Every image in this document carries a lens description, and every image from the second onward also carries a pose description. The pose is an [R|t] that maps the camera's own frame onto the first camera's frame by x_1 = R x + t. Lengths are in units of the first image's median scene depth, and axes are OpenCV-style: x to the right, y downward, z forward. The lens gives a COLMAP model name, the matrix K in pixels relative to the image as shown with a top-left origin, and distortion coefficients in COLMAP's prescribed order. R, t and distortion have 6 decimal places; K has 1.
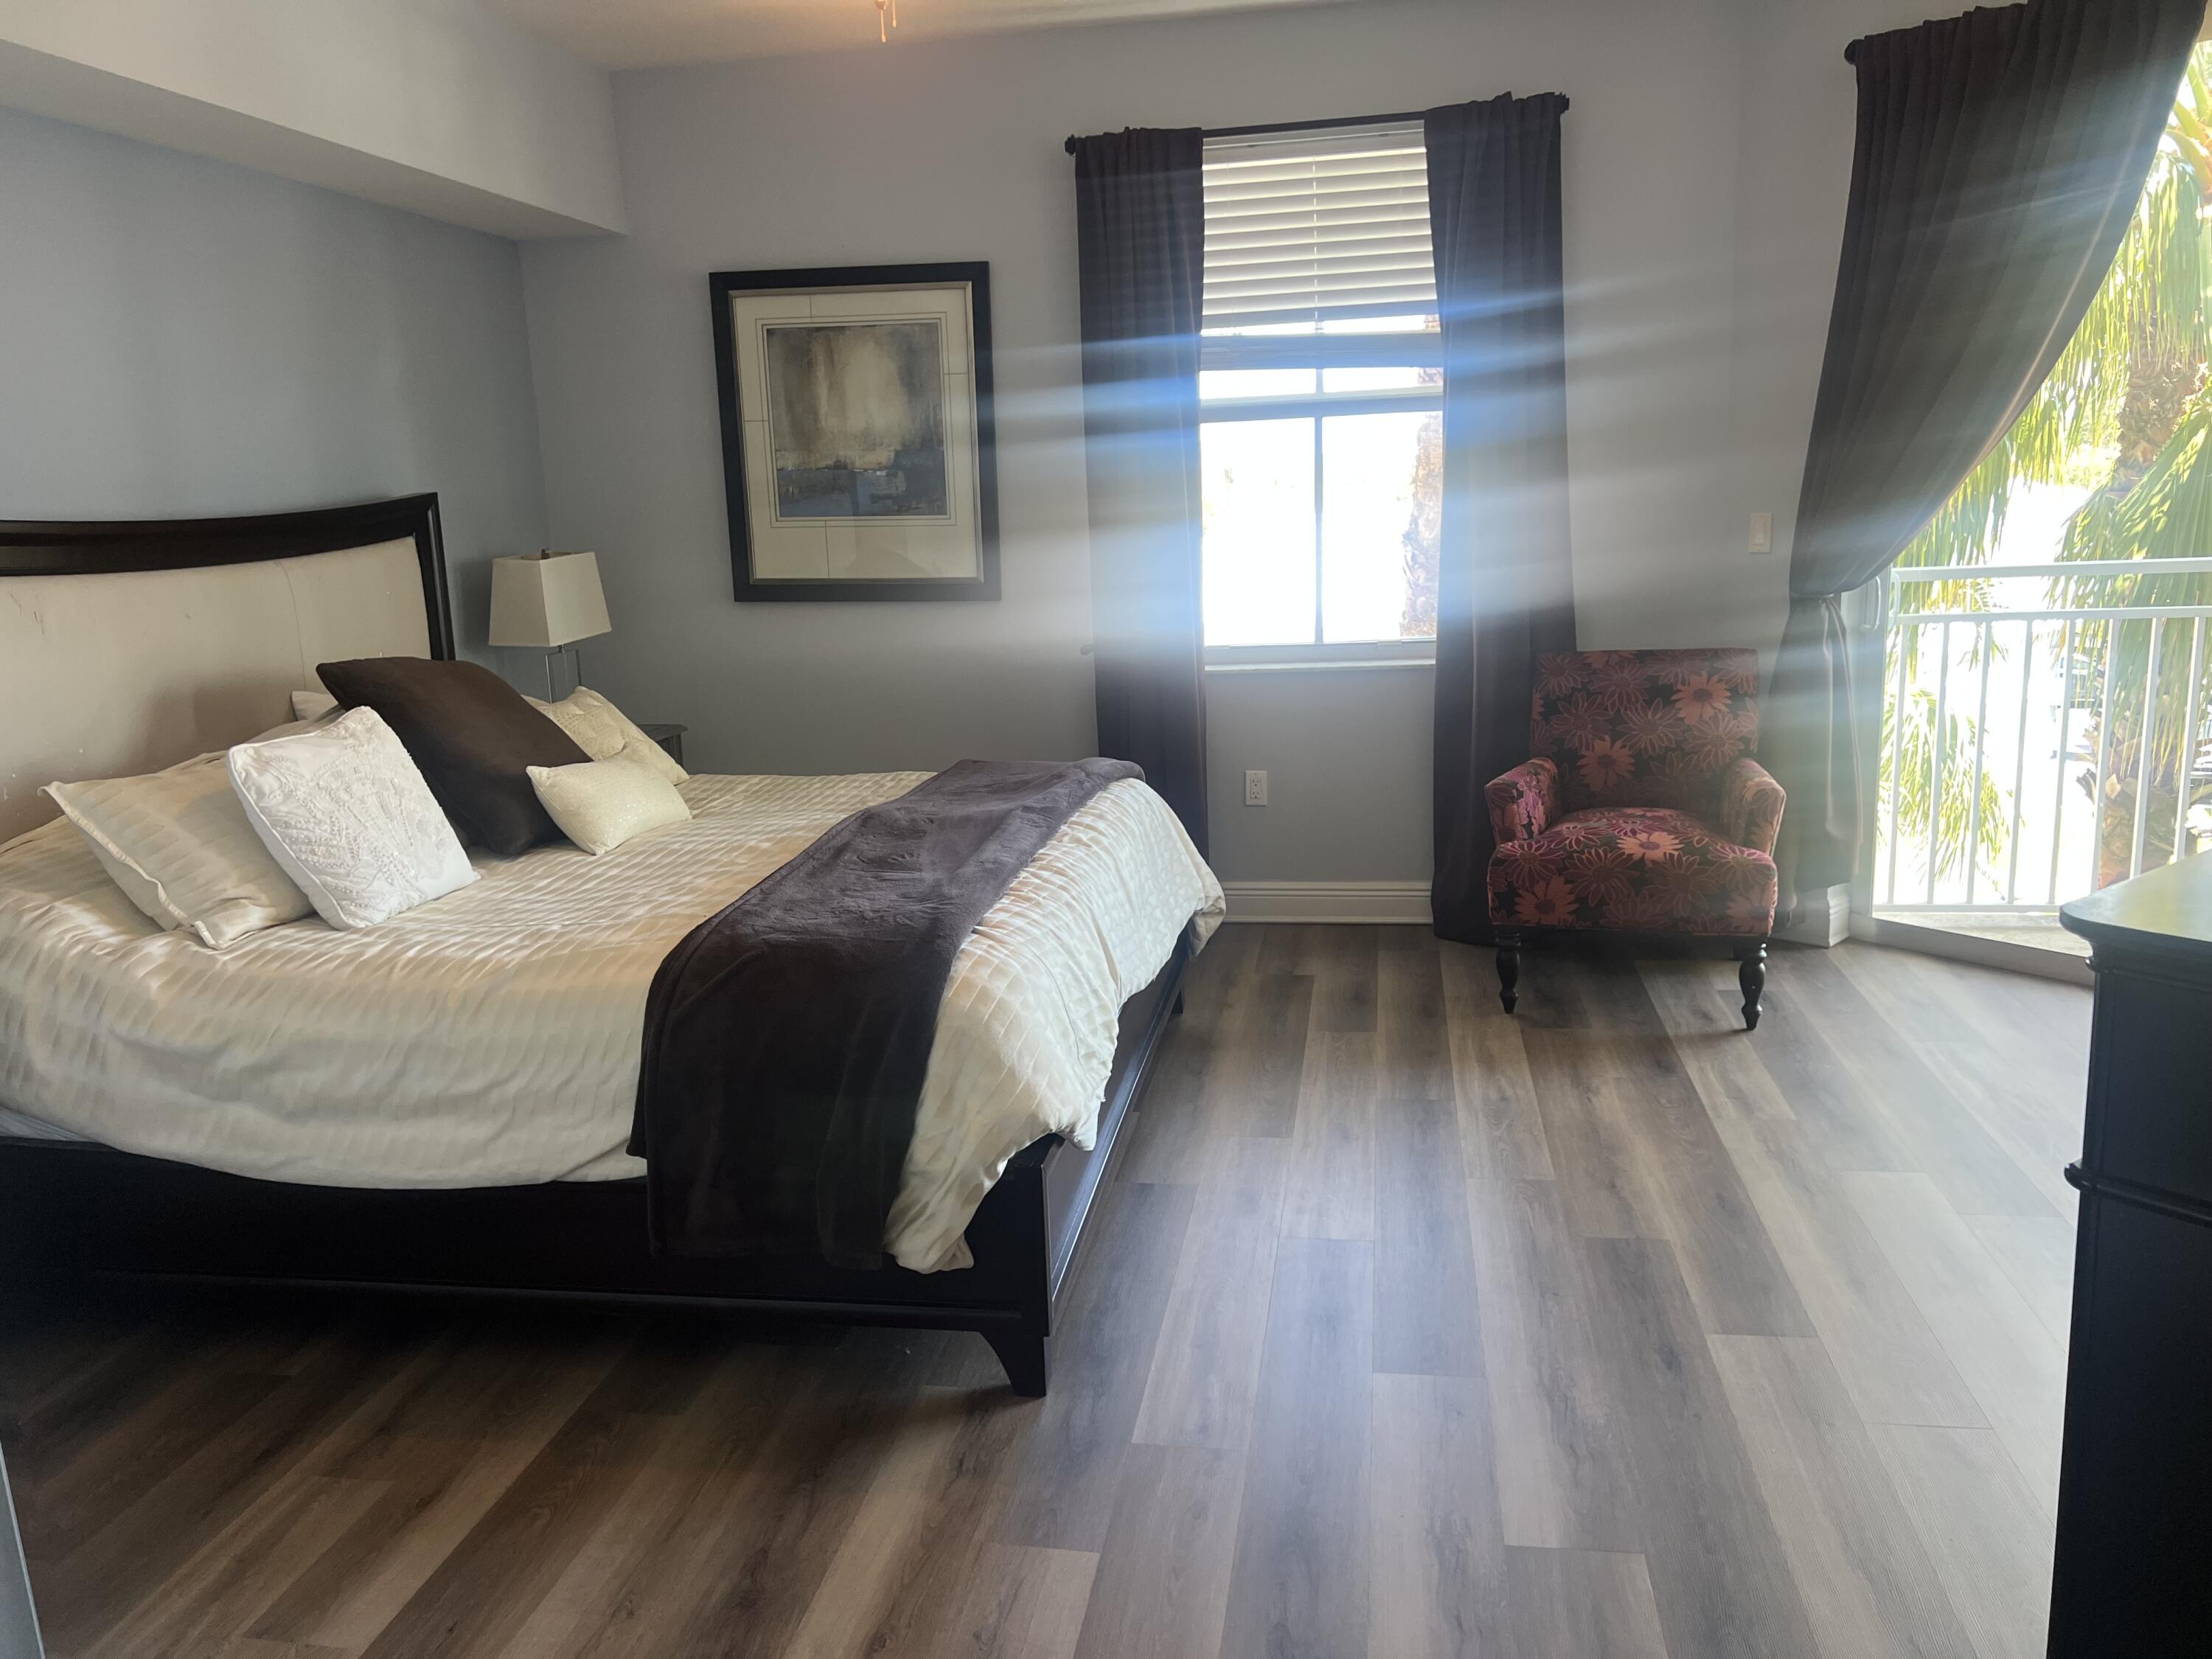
lens RADIAL K [[1644.3, 0, 1106.0], [0, 1644.3, 829.5], [0, 0, 1]] dist [0.115304, -0.228802]
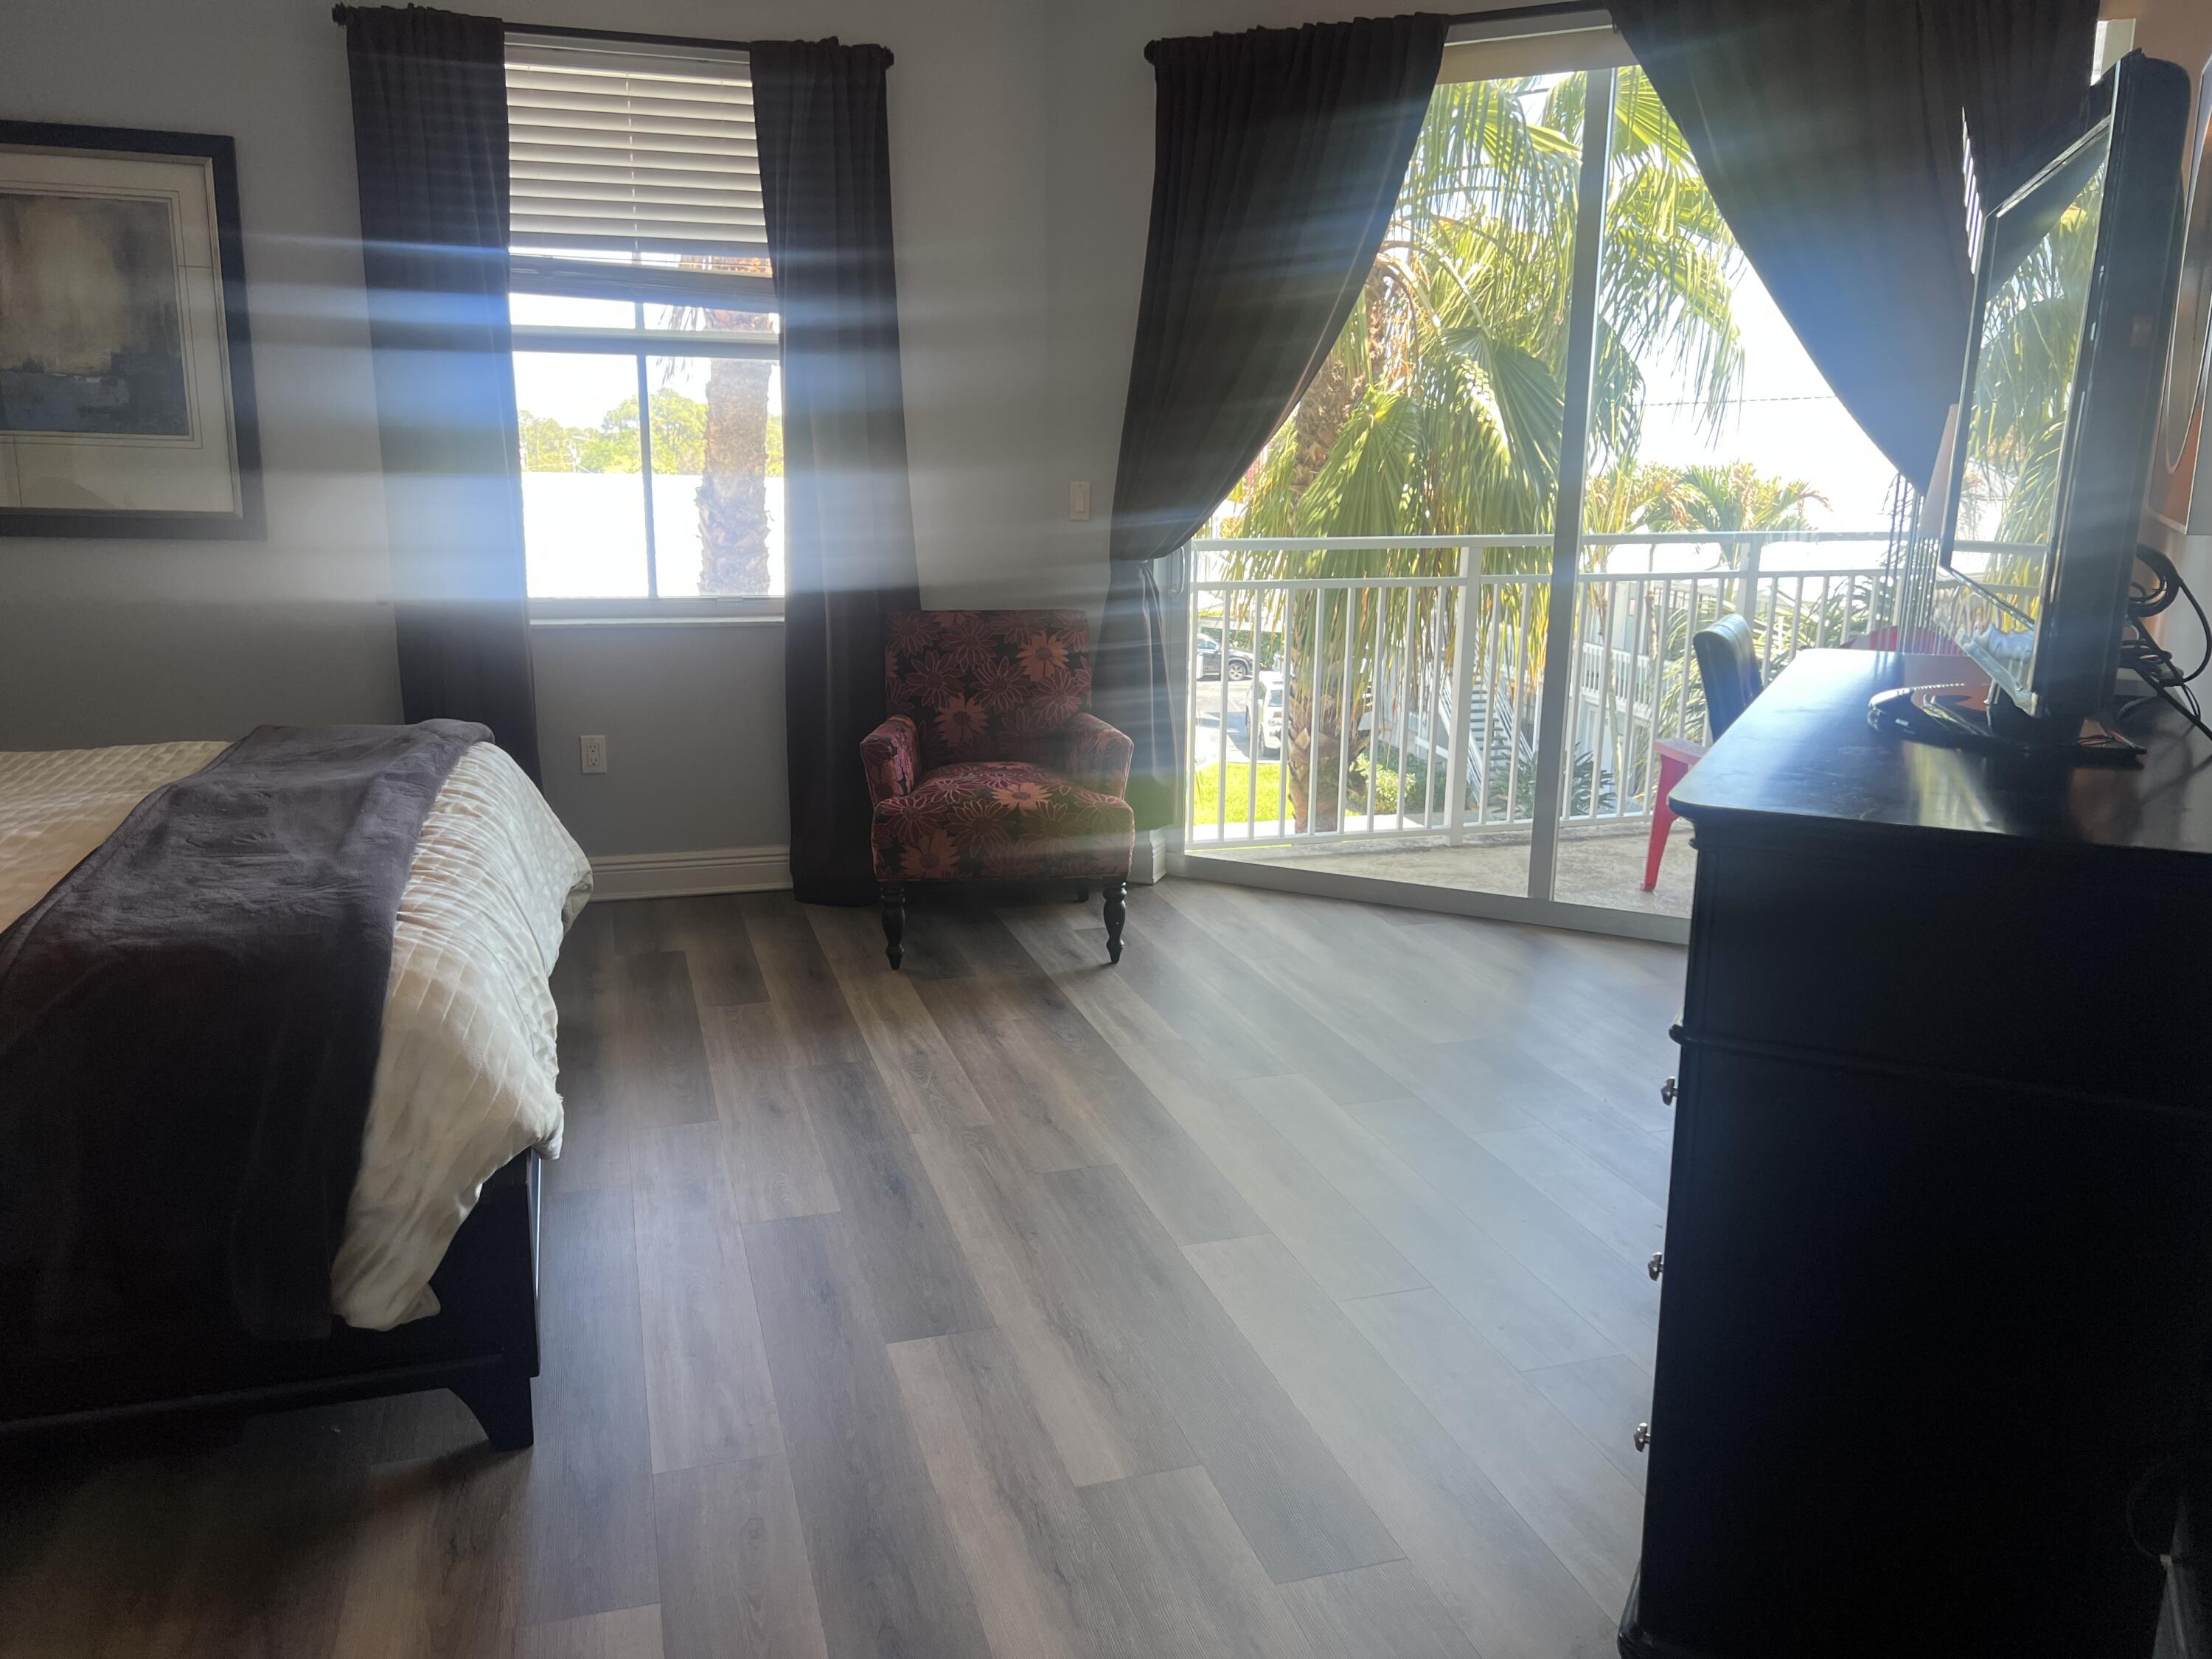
lens RADIAL K [[1637.1, 0, 1106.0], [0, 1637.1, 829.5], [0, 0, 1]] dist [0.079284, -0.116202]
pose [[0.889472, -0.049043, 0.454351, -0.092699], [0.042879, 0.998795, 0.023868, 0.008629], [-0.454974, -0.001748, 0.890503, 0.062231]]
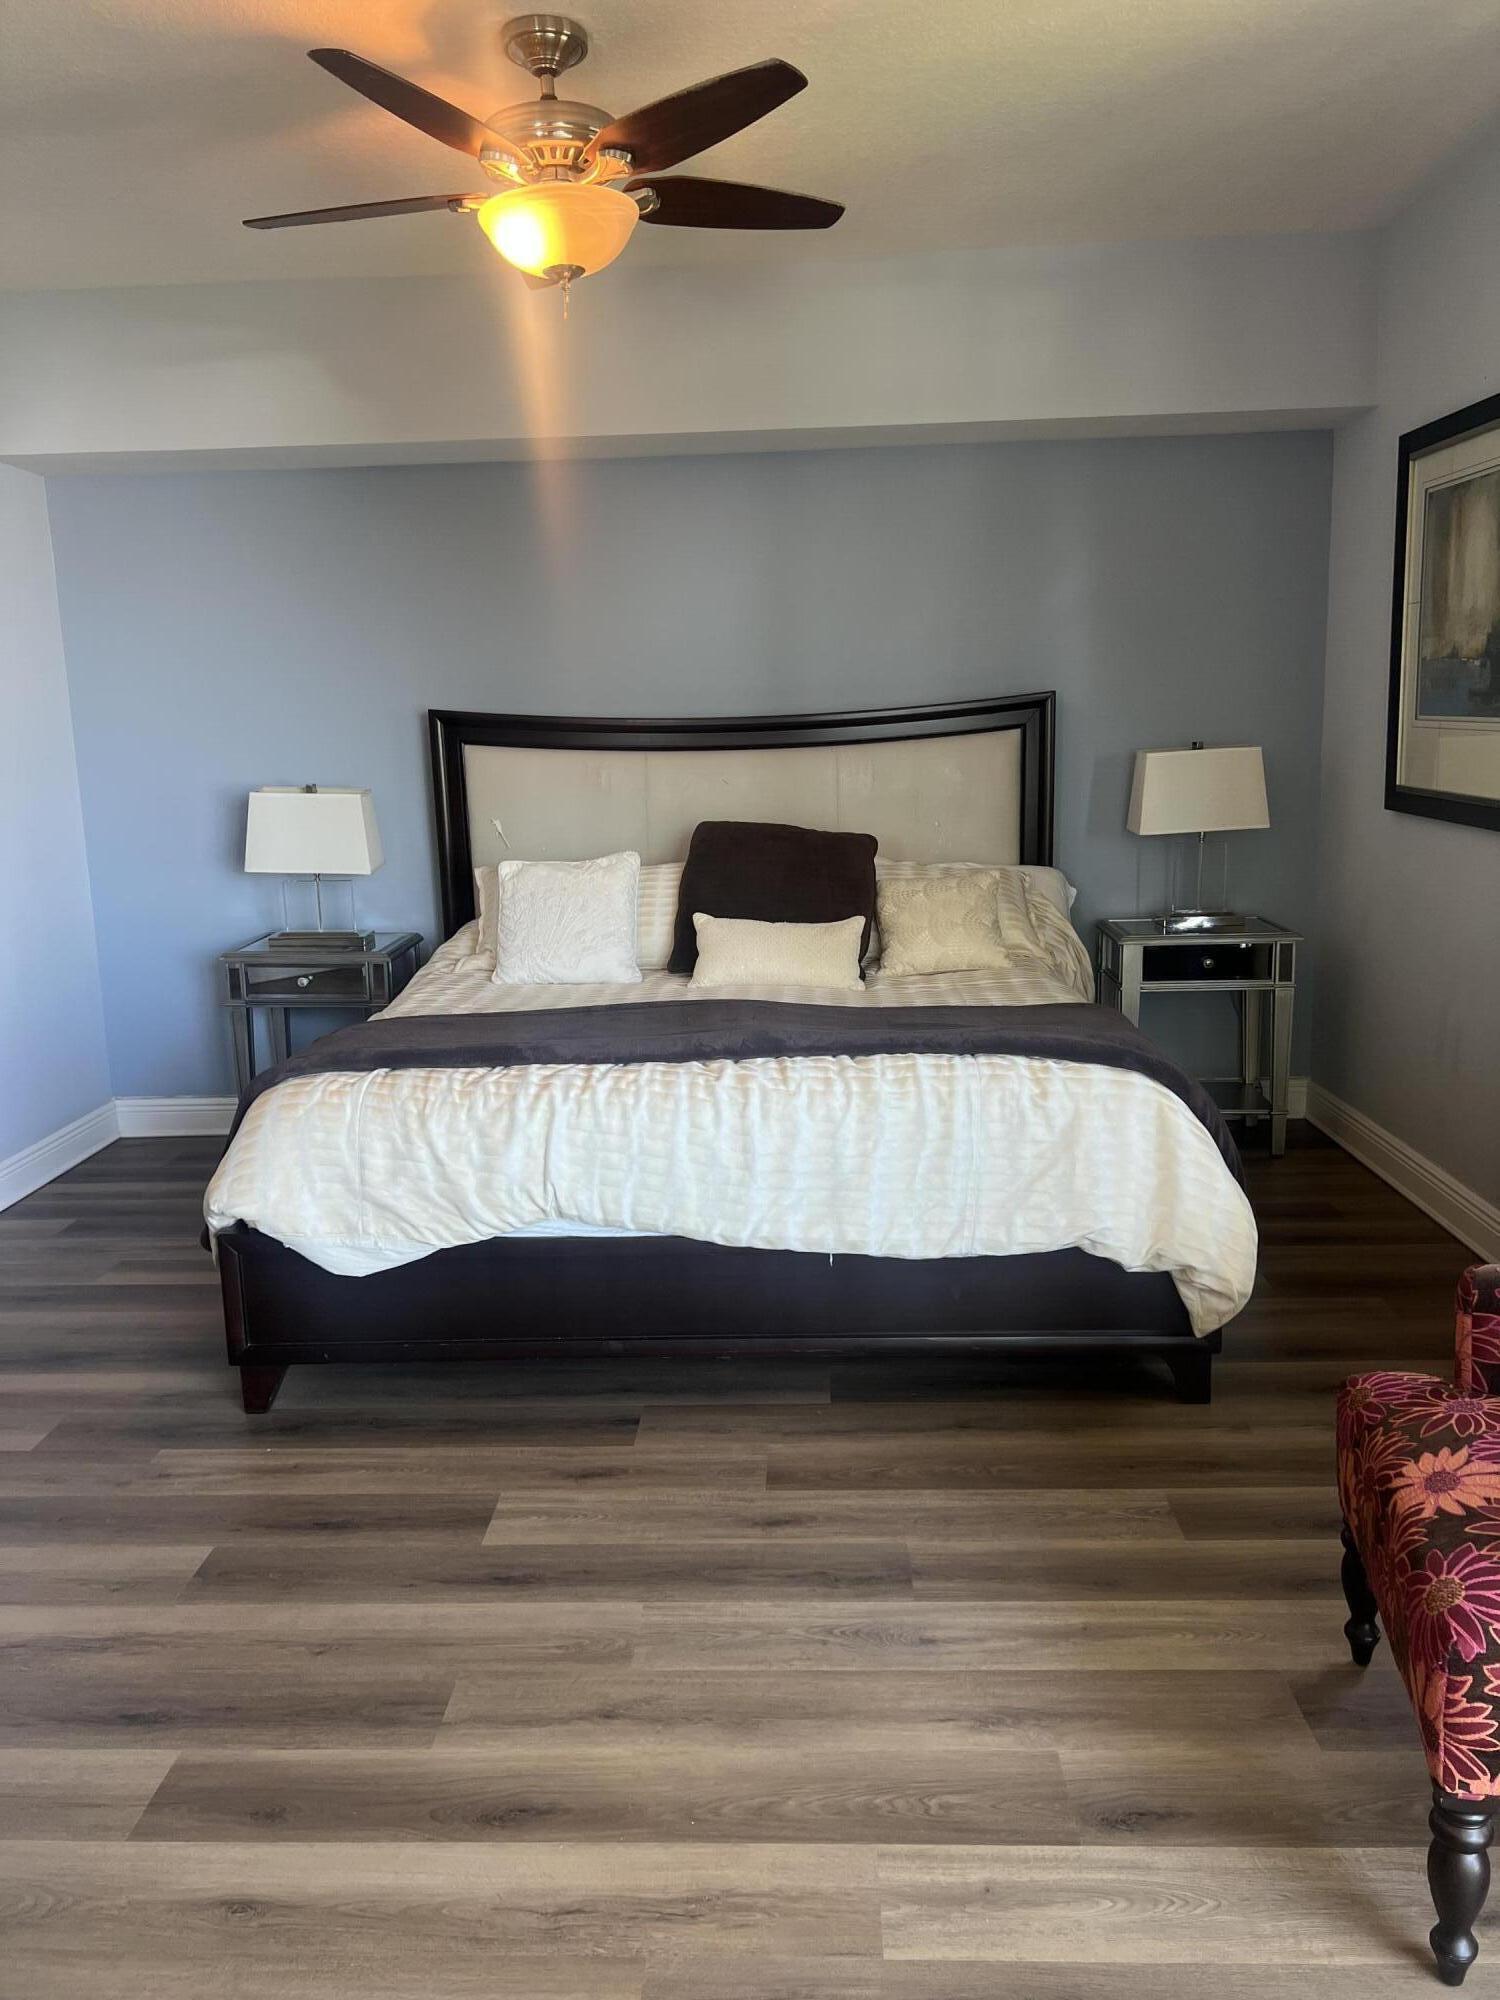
lens RADIAL K [[1513.6, 0, 750.0], [0, 1513.6, 1000.0], [0, 0, 1]] dist [0.007216, 0.002989]
pose [[0.131804, 0.213077, -0.968104, 0.687413], [-0.181183, 0.965351, 0.187804, -0.167614], [0.974577, 0.150651, 0.165843, 0.712867]]
